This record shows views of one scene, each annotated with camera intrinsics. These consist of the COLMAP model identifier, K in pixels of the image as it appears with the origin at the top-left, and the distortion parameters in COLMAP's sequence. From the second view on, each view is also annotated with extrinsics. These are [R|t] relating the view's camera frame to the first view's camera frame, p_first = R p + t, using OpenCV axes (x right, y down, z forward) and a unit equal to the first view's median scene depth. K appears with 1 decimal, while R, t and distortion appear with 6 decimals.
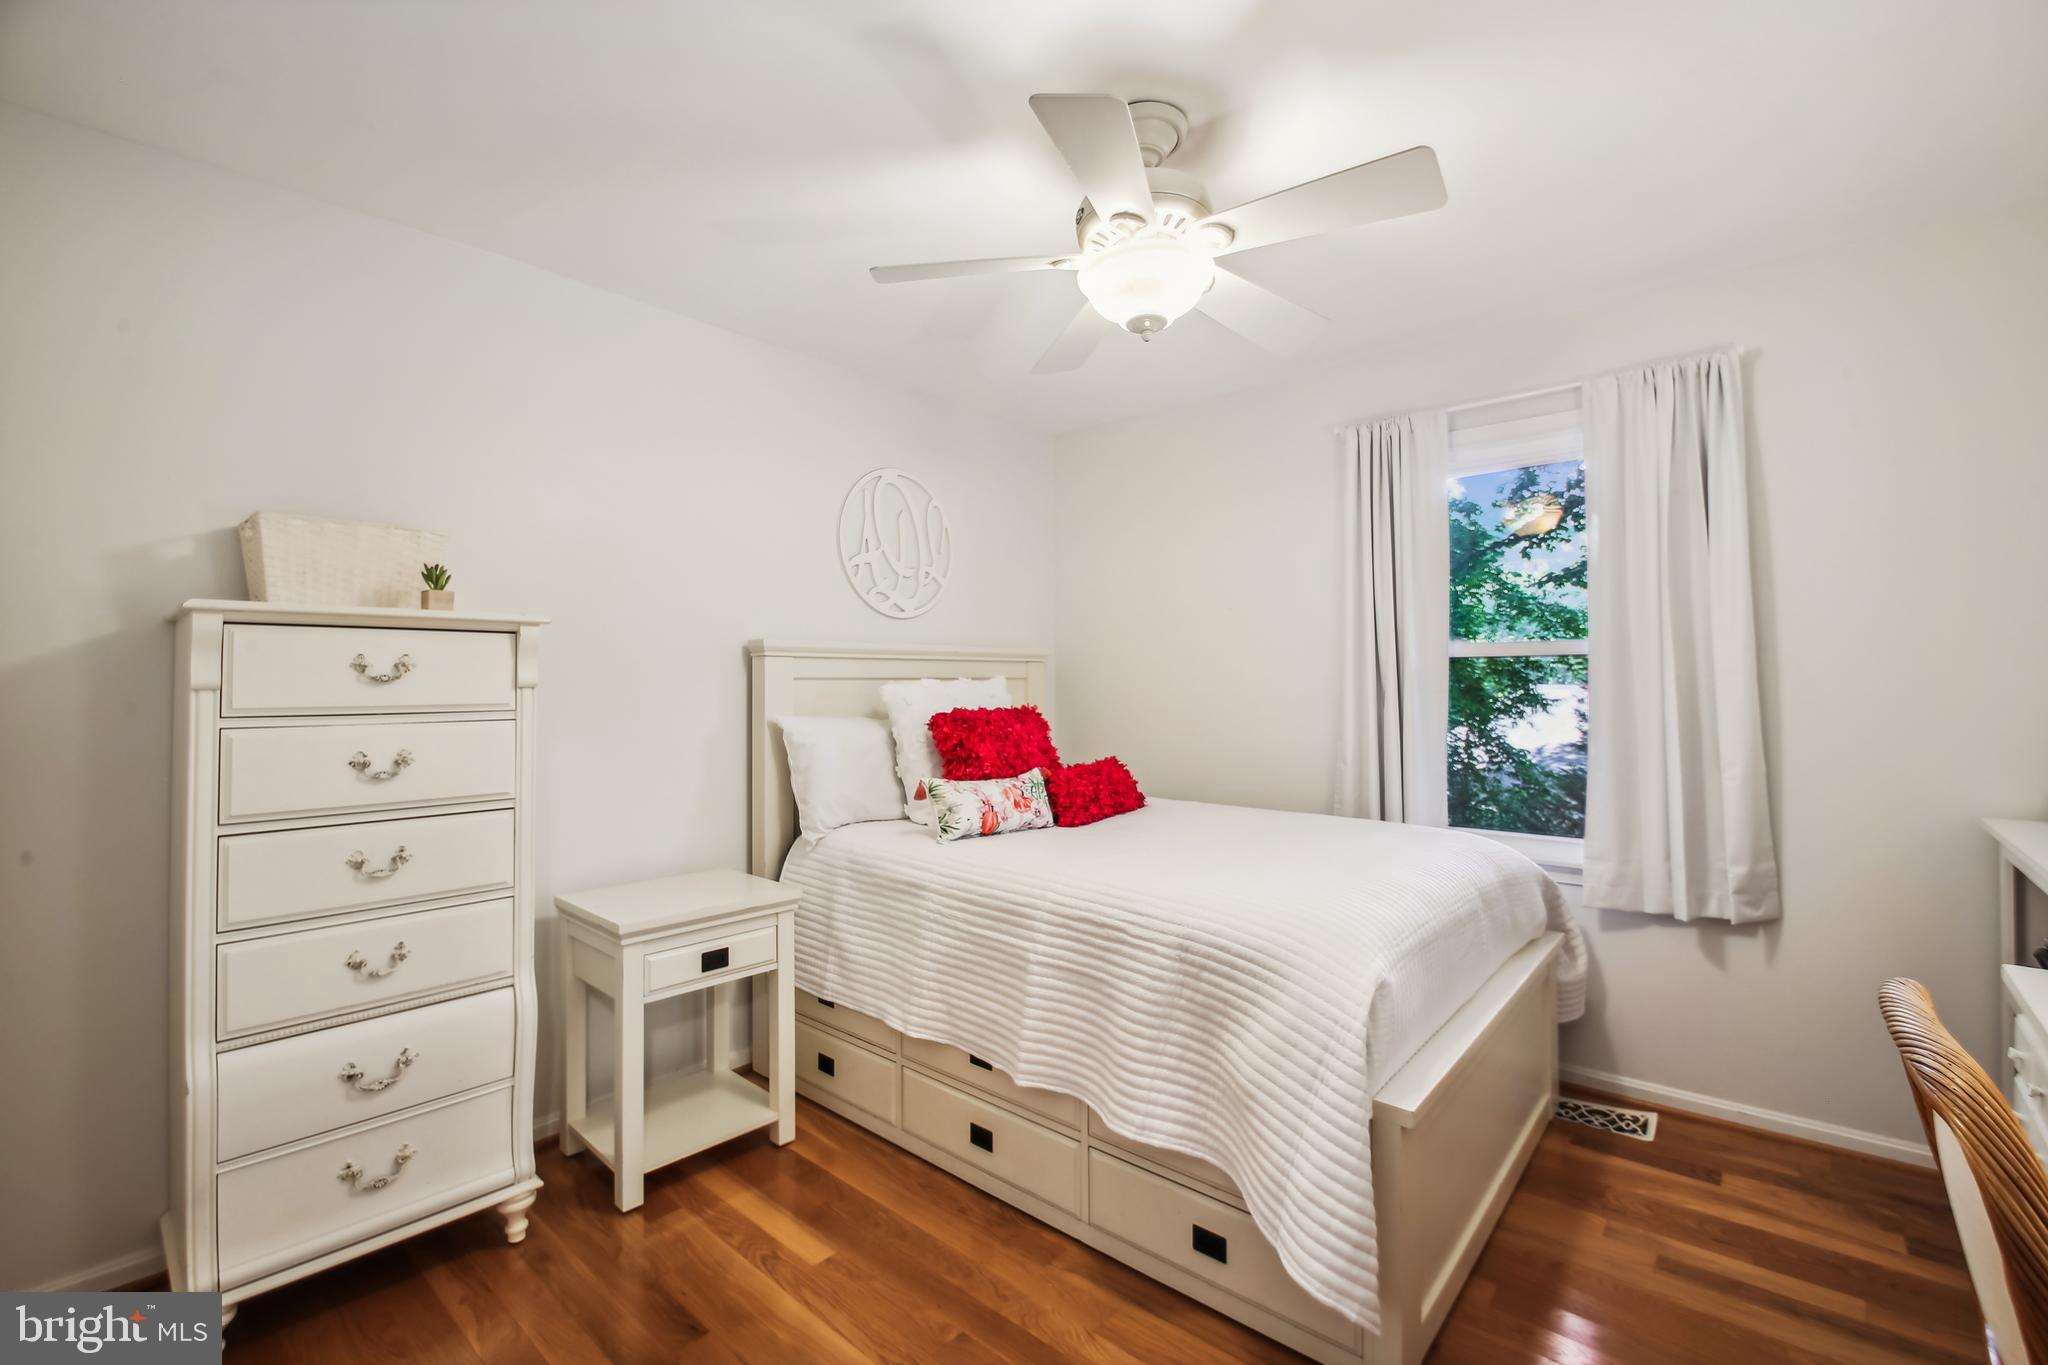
lens RADIAL K [[877.7, 0, 1030.5], [0, 877.7, 673.9], [0, 0, 1]] dist [-0.010552, -0.001588]
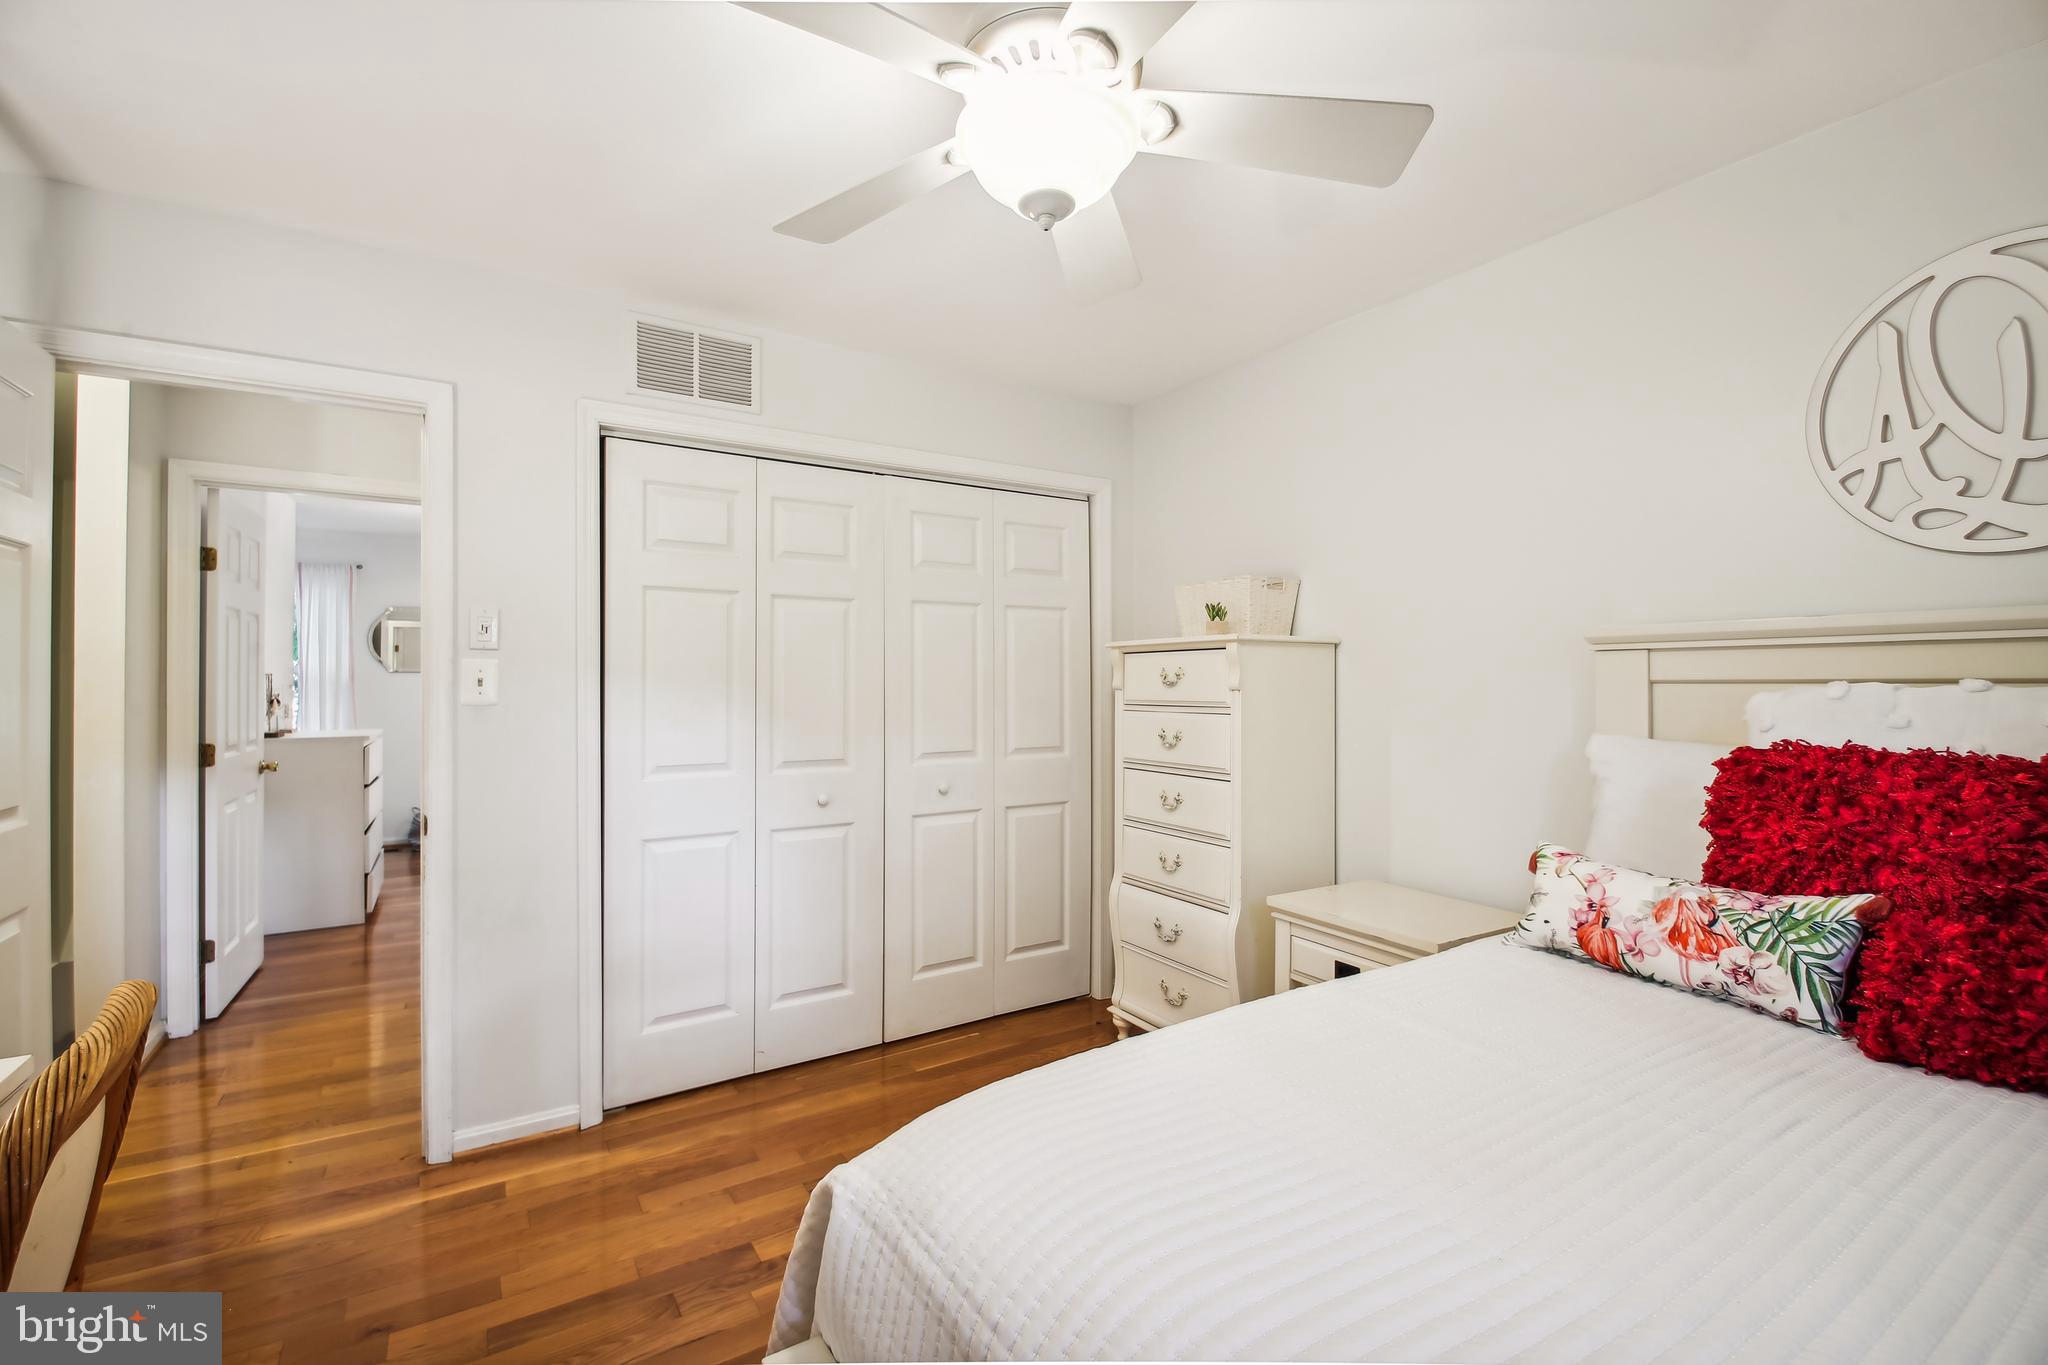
lens RADIAL K [[877.7, 0, 1025.6], [0, 877.7, 679.9], [0, 0, 1]] dist [-0.010552, -0.001588]
pose [[-0.280572, -0.001946, -0.959831, 0.782219], [0.009853, 0.999939, -0.004908, 0.003463], [0.959782, -0.010835, -0.280536, 1.094644]]
